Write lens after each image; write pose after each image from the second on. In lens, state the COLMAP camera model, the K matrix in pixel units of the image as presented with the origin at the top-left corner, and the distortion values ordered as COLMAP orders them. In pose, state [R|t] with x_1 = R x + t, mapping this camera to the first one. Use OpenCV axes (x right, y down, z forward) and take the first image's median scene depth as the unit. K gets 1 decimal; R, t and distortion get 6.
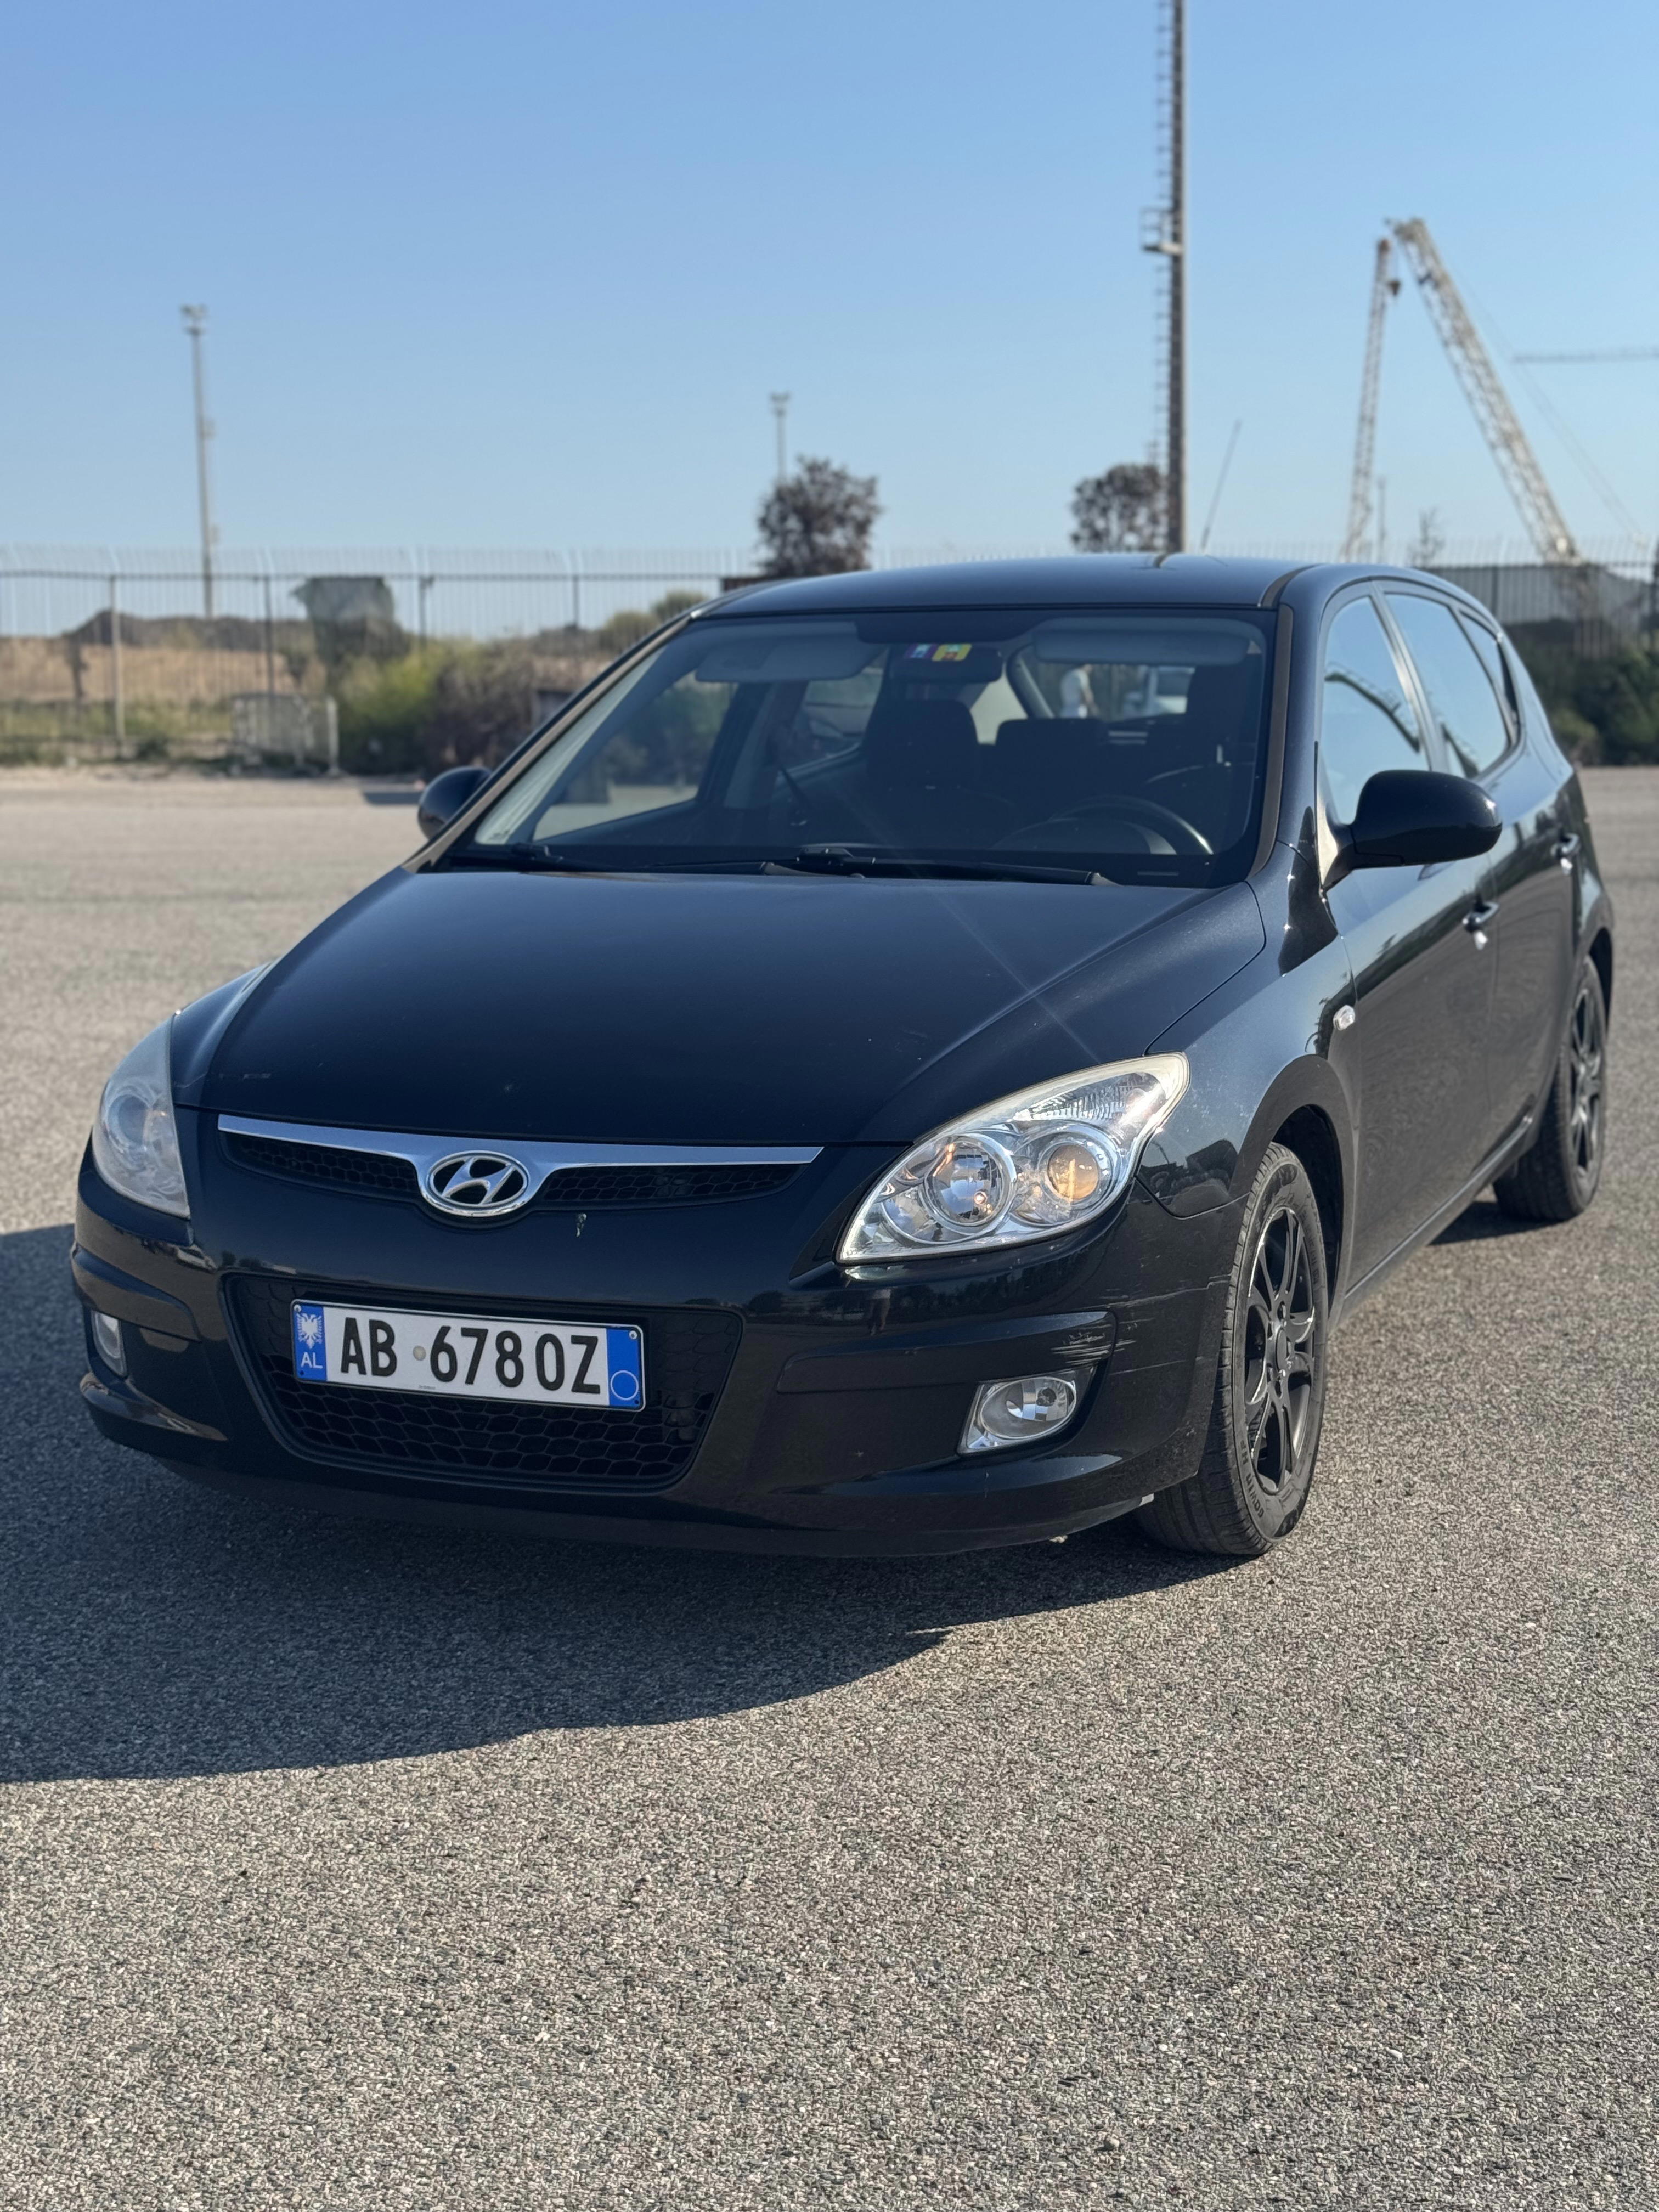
lens RADIAL K [[3103.9, 0, 834.2], [0, 3103.9, 1183.1], [0, 0, 1]] dist [0.110761, -0.145242]
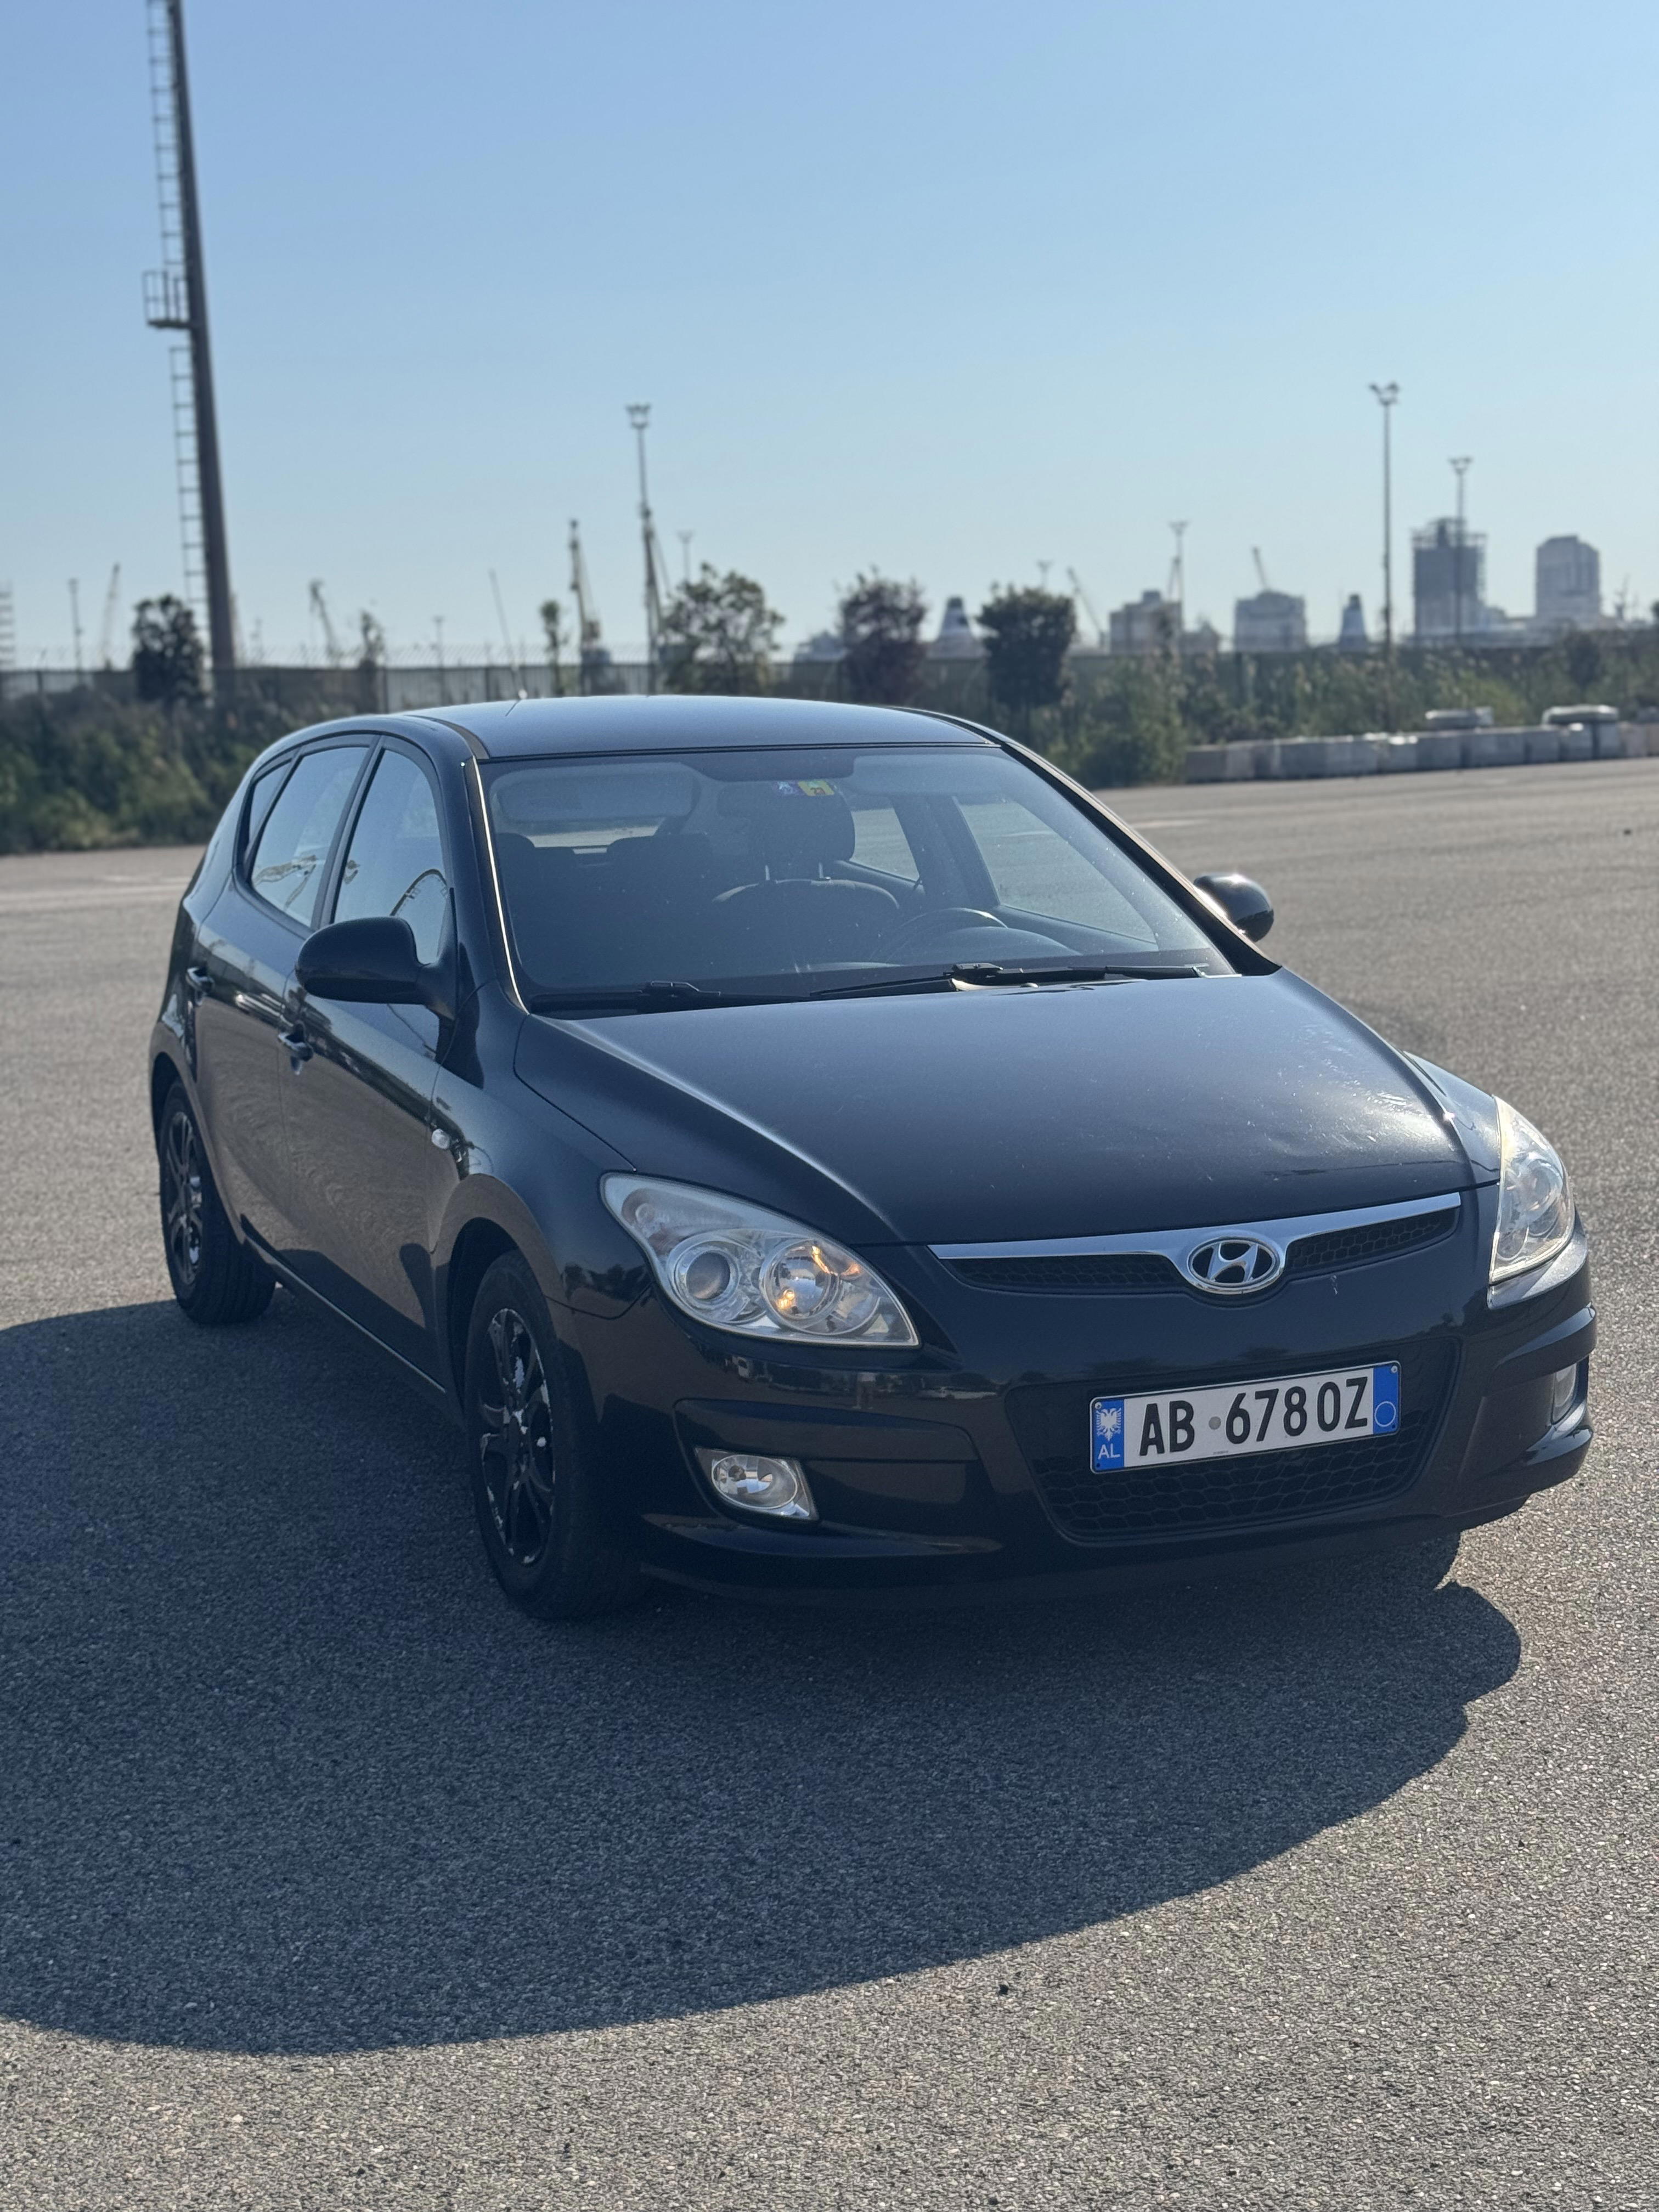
lens RADIAL K [[3103.9, 0, 834.2], [0, 3103.9, 1183.1], [0, 0, 1]] dist [0.110761, -0.145242]
pose [[0.696793, -0.114408, 0.708089, -1.004927], [0.137824, 0.990157, 0.024357, -0.076050], [-0.703906, 0.080619, 0.705703, 0.302510]]
